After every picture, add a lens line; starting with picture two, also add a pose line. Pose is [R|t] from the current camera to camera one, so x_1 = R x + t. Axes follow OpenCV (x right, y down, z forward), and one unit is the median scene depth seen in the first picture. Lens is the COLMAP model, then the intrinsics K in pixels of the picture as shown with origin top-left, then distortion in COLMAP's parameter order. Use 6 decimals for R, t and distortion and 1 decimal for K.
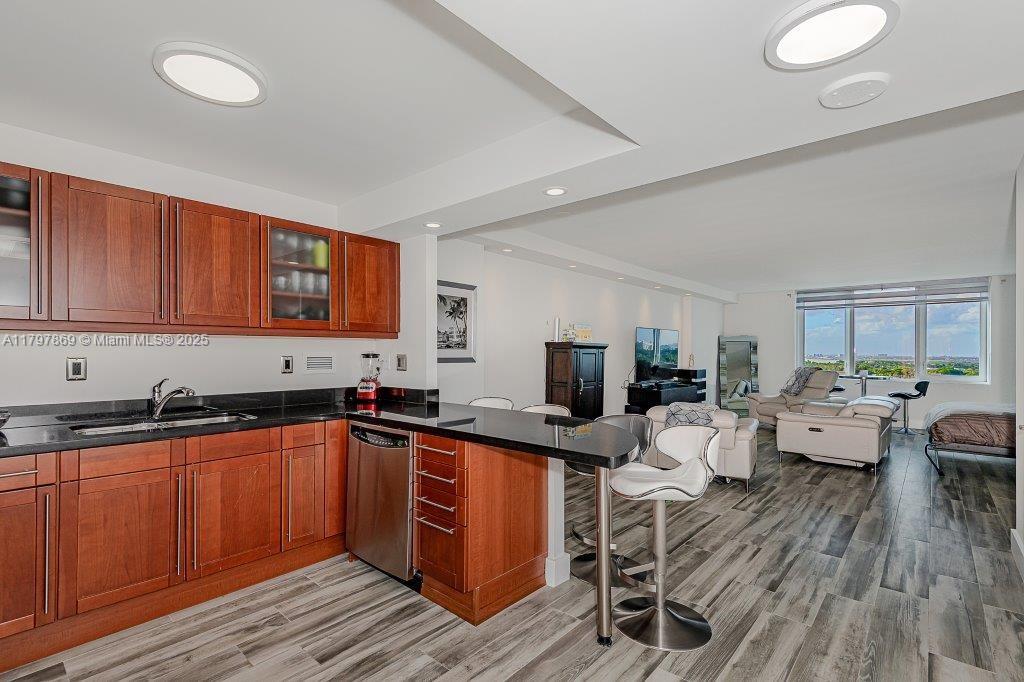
lens RADIAL K [[466.0, 0, 510.5], [0, 466.0, 337.9], [0, 0, 1]] dist [0.032871, -0.020165]
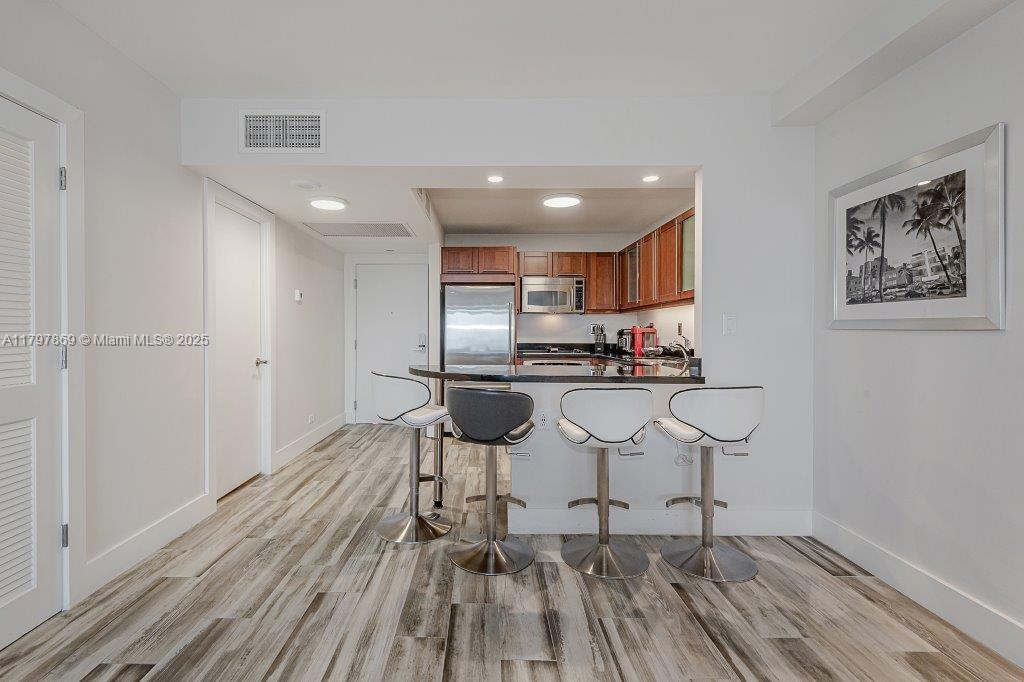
lens RADIAL K [[499.6, 0, 496.2], [0, 499.6, 330.5], [0, 0, 1]] dist [0.041418, -0.023477]
pose [[-0.741615, 0.003705, -0.670815, 0.761880], [0.029079, 0.999222, -0.026629, 0.081091], [0.670195, -0.039255, -0.741146, 1.562624]]
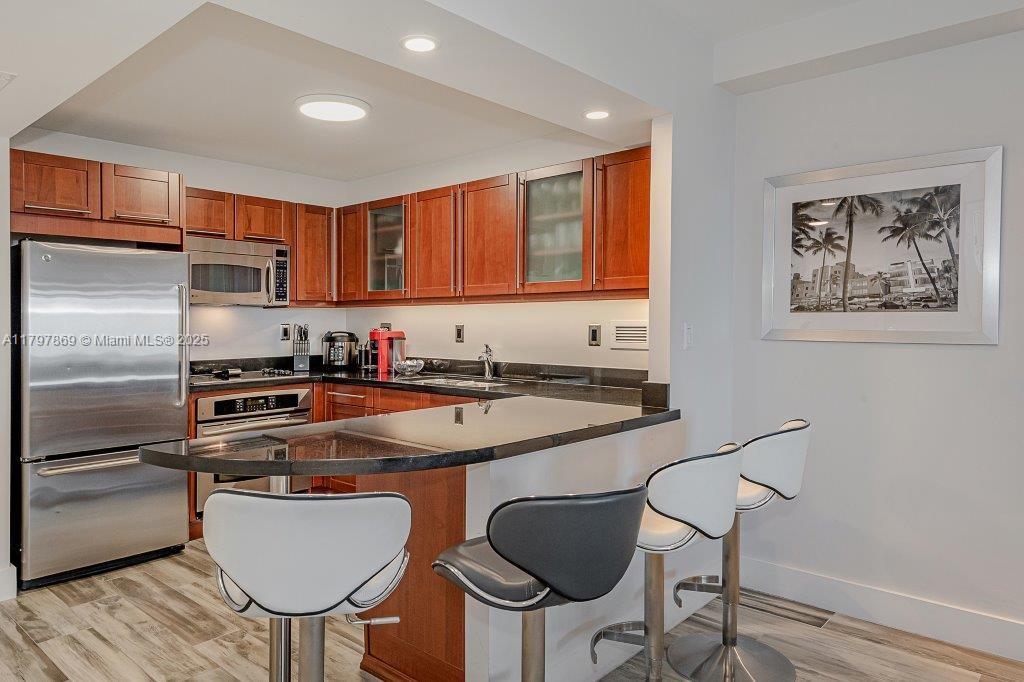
lens RADIAL K [[693.1, 0, 510.7], [0, 693.1, 329.8], [0, 0, 1]] dist [0.041462, -0.042081]
pose [[-0.005121, 0.018306, -0.999819, 0.779133], [0.040860, 0.999001, 0.018082, 0.020832], [0.999152, -0.040760, -0.005864, 0.903084]]
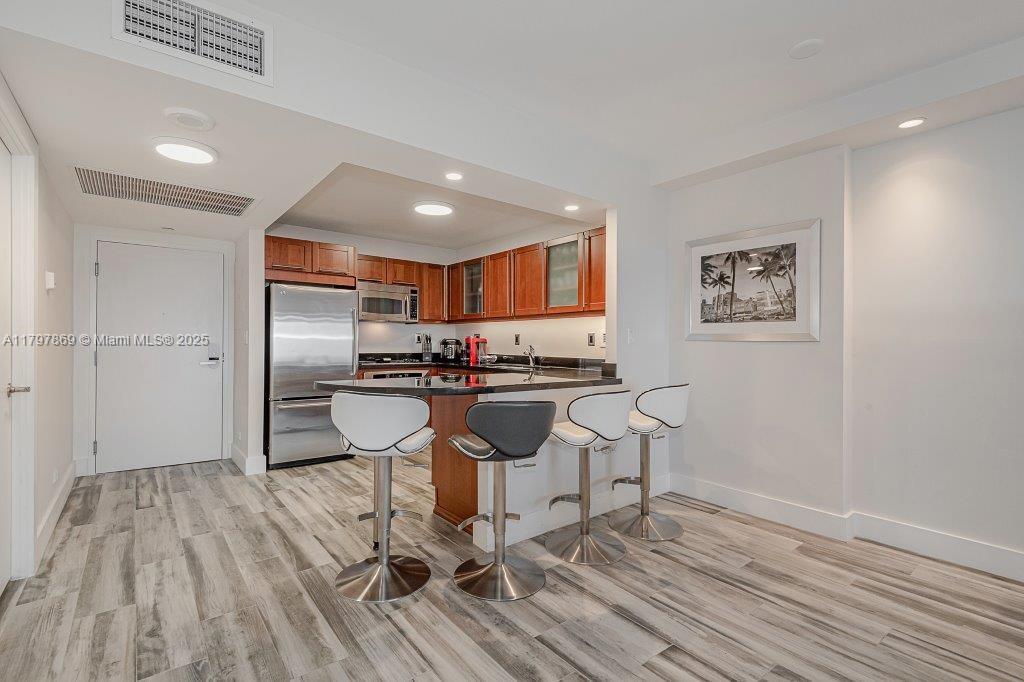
lens RADIAL K [[469.3, 0, 522.9], [0, 469.3, 341.2], [0, 0, 1]] dist [0.017470, -0.000391]
pose [[-0.152685, 0.002519, -0.988272, 0.938919], [0.033055, 0.999450, -0.002560, 0.063451], [0.987722, -0.033058, -0.152684, 1.063419]]
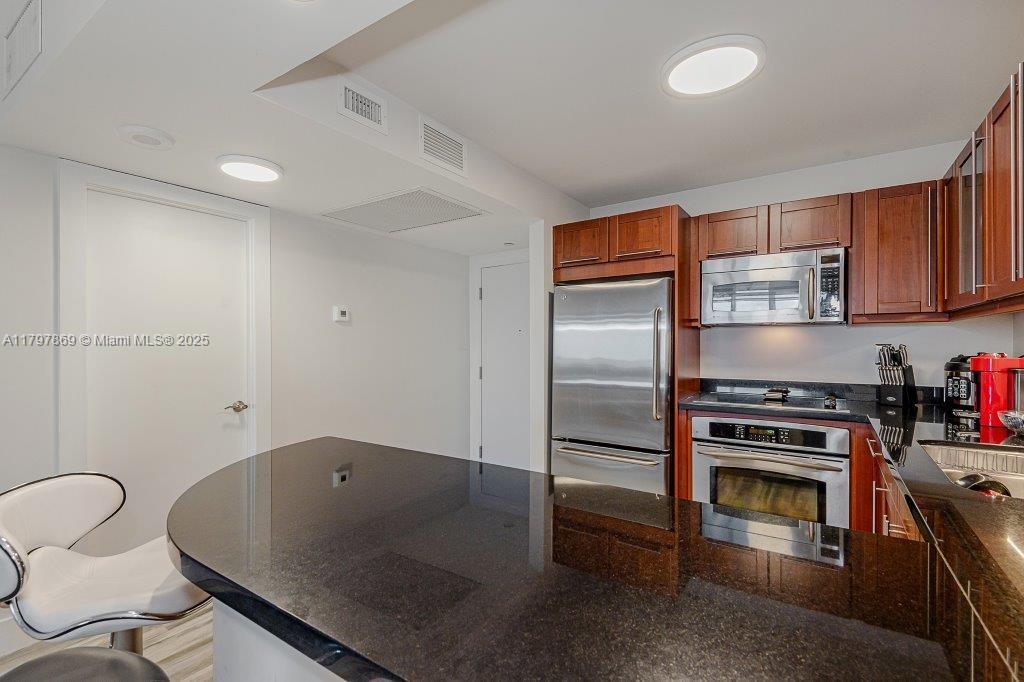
lens RADIAL K [[500.3, 0, 464.5], [0, 500.3, 351.0], [0, 0, 1]] dist [0.001461, -0.000985]
pose [[-0.996445, 0.014327, -0.083024, 0.016204], [0.016061, 0.999666, -0.020247, 0.033891], [0.082706, -0.021509, -0.996342, 1.230325]]
